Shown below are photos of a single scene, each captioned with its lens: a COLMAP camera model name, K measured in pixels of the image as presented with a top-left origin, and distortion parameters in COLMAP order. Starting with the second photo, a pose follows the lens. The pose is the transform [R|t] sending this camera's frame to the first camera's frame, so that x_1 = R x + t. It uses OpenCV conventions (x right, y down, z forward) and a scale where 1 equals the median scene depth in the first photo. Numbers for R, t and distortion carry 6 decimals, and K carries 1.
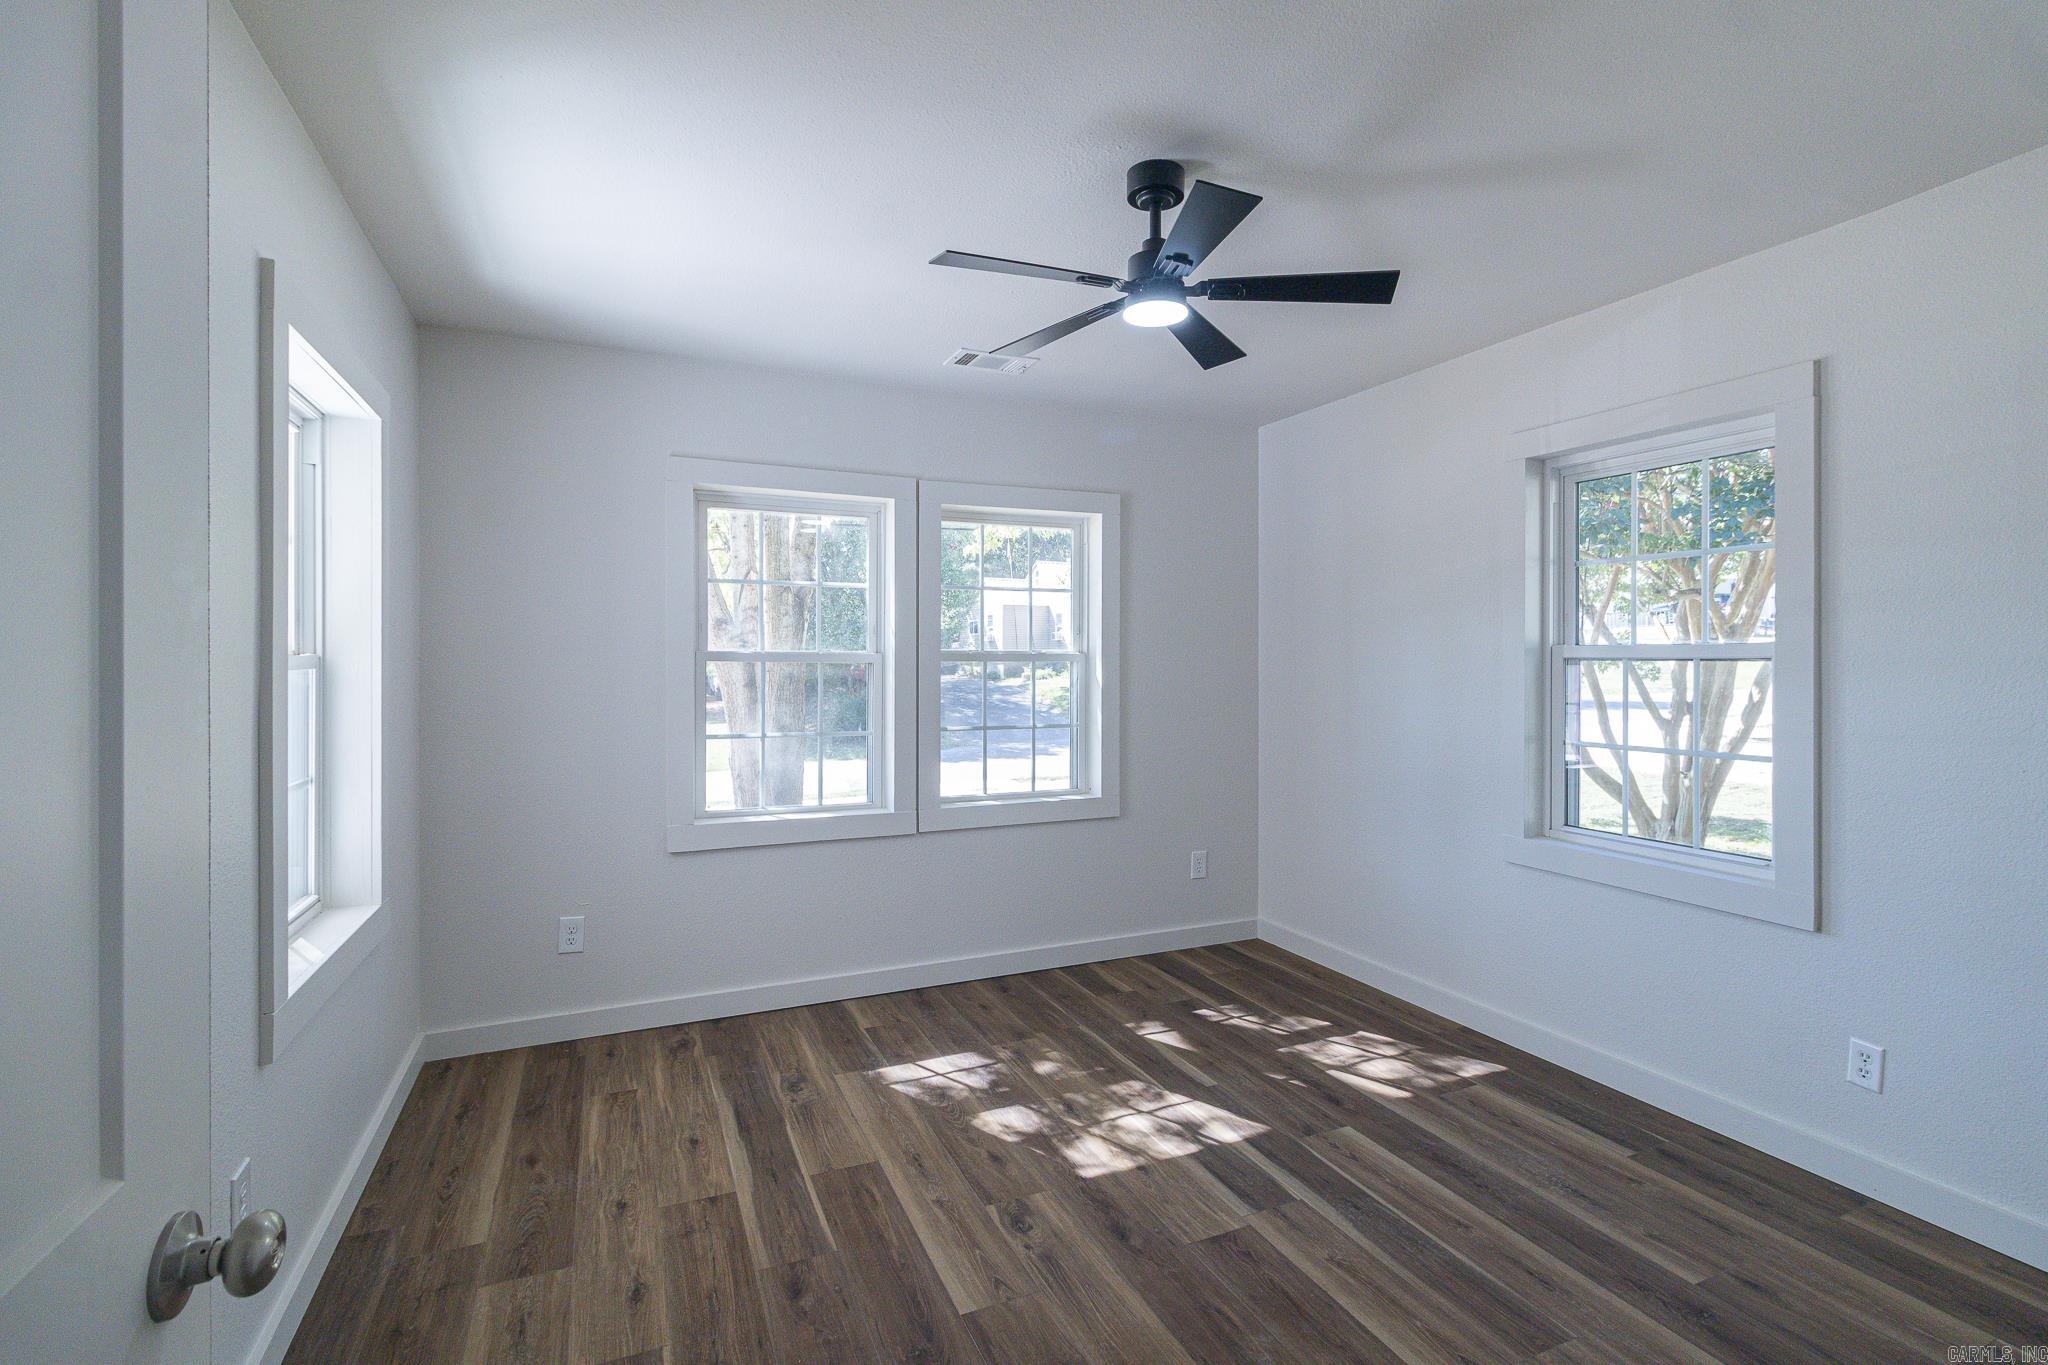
lens RADIAL K [[958.0, 0, 1028.4], [0, 958.0, 675.8], [0, 0, 1]] dist [0.000085, -0.000126]
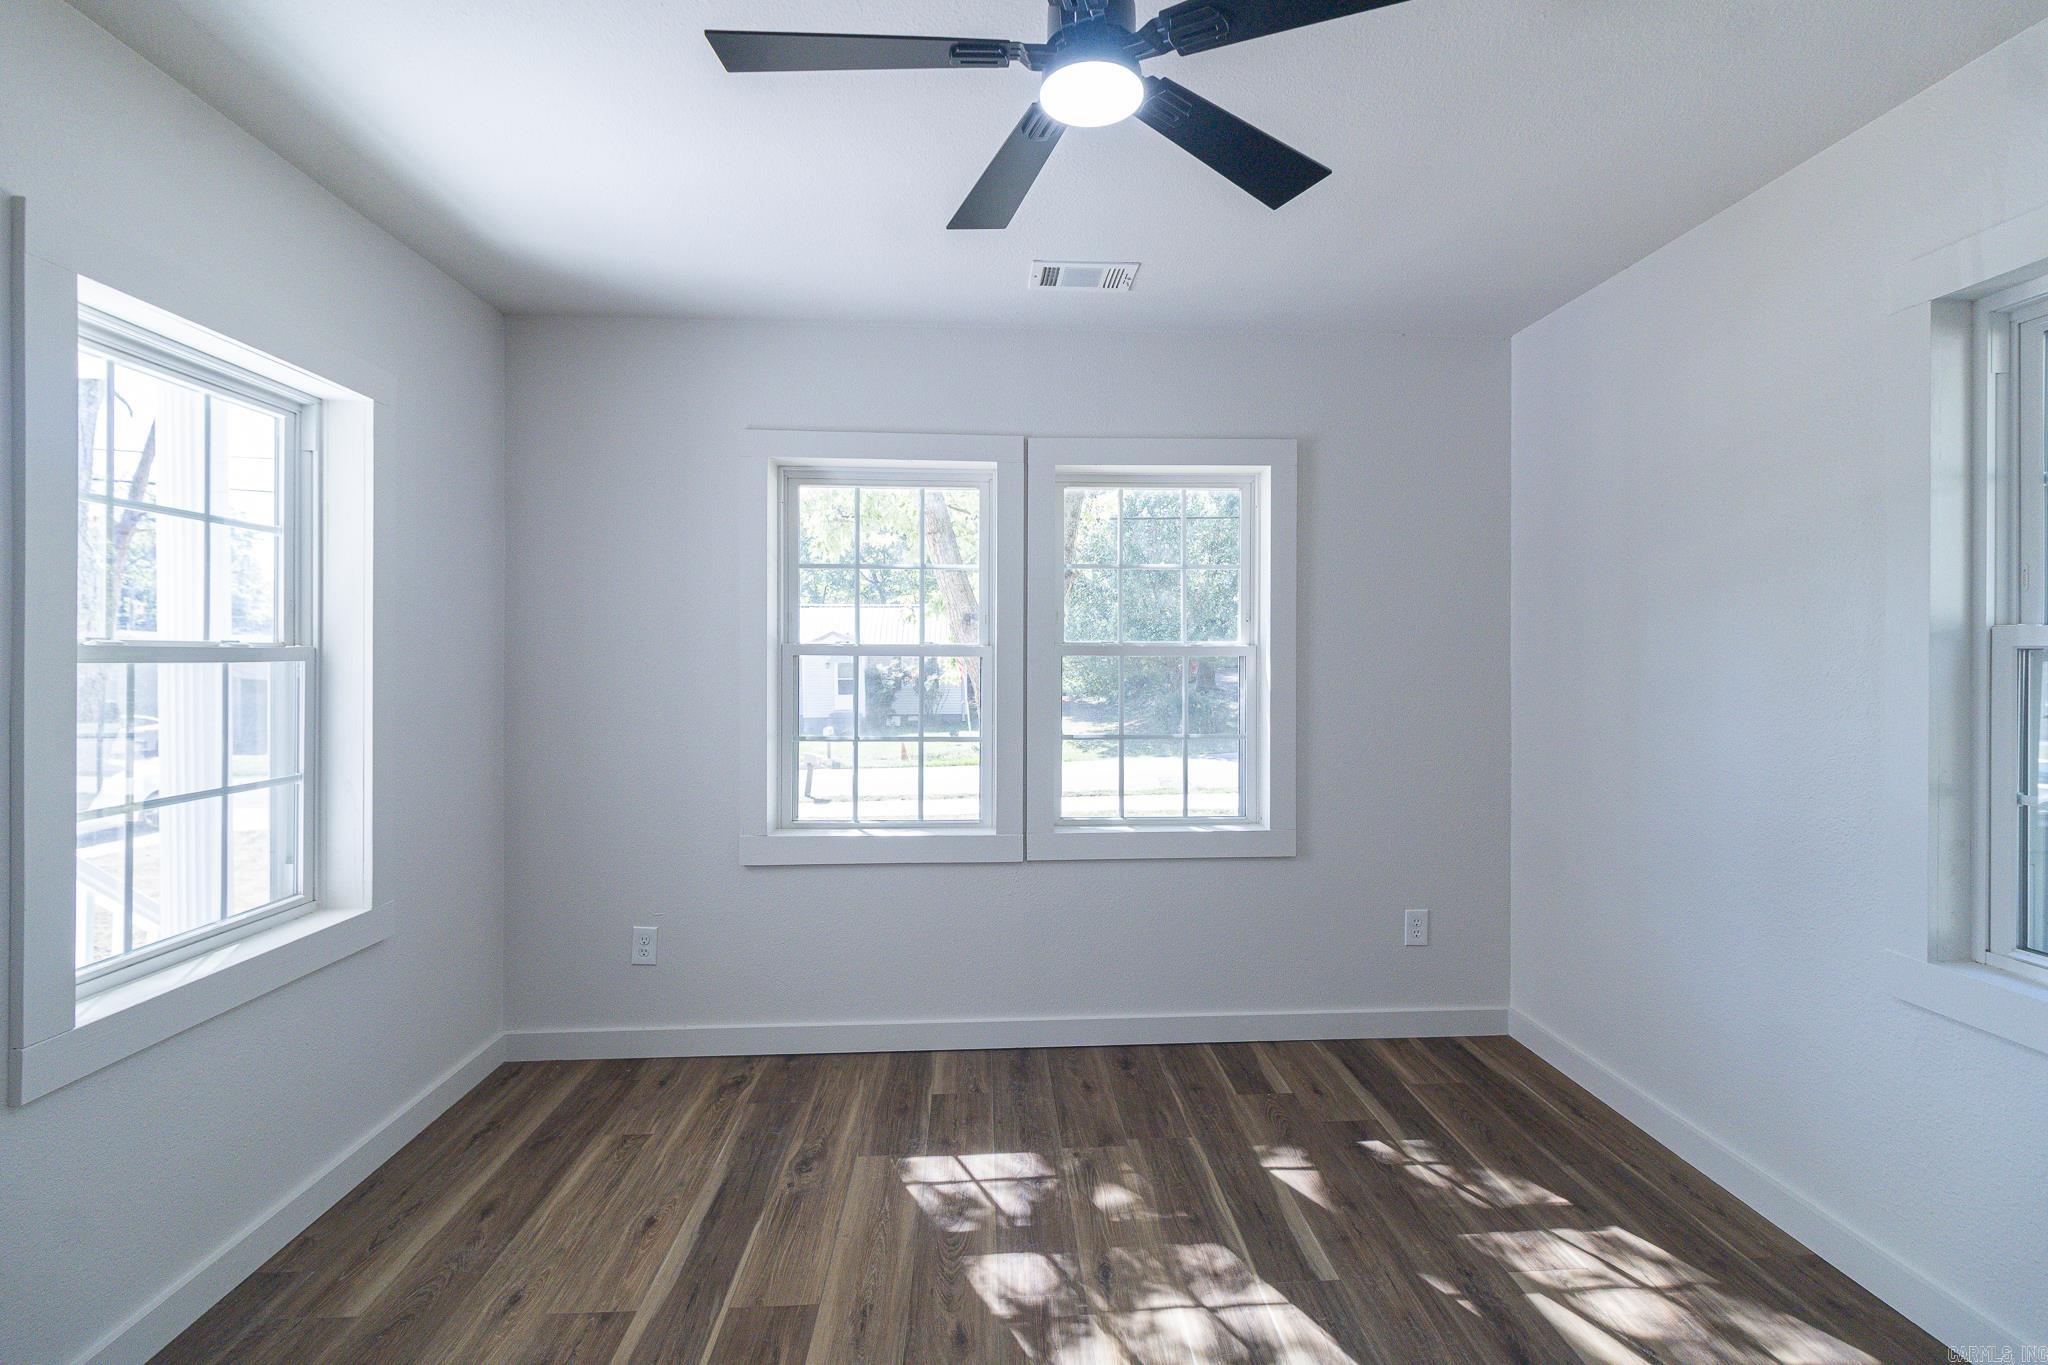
lens RADIAL K [[941.8, 0, 1028.5], [0, 941.8, 667.4], [0, 0, 1]] dist [-0.000739, 0.000657]
pose [[0.935696, 0.004112, -0.352783, 0.207353], [-0.005992, 0.999973, -0.004239, -0.001349], [0.352756, 0.006080, 0.935696, 0.275288]]
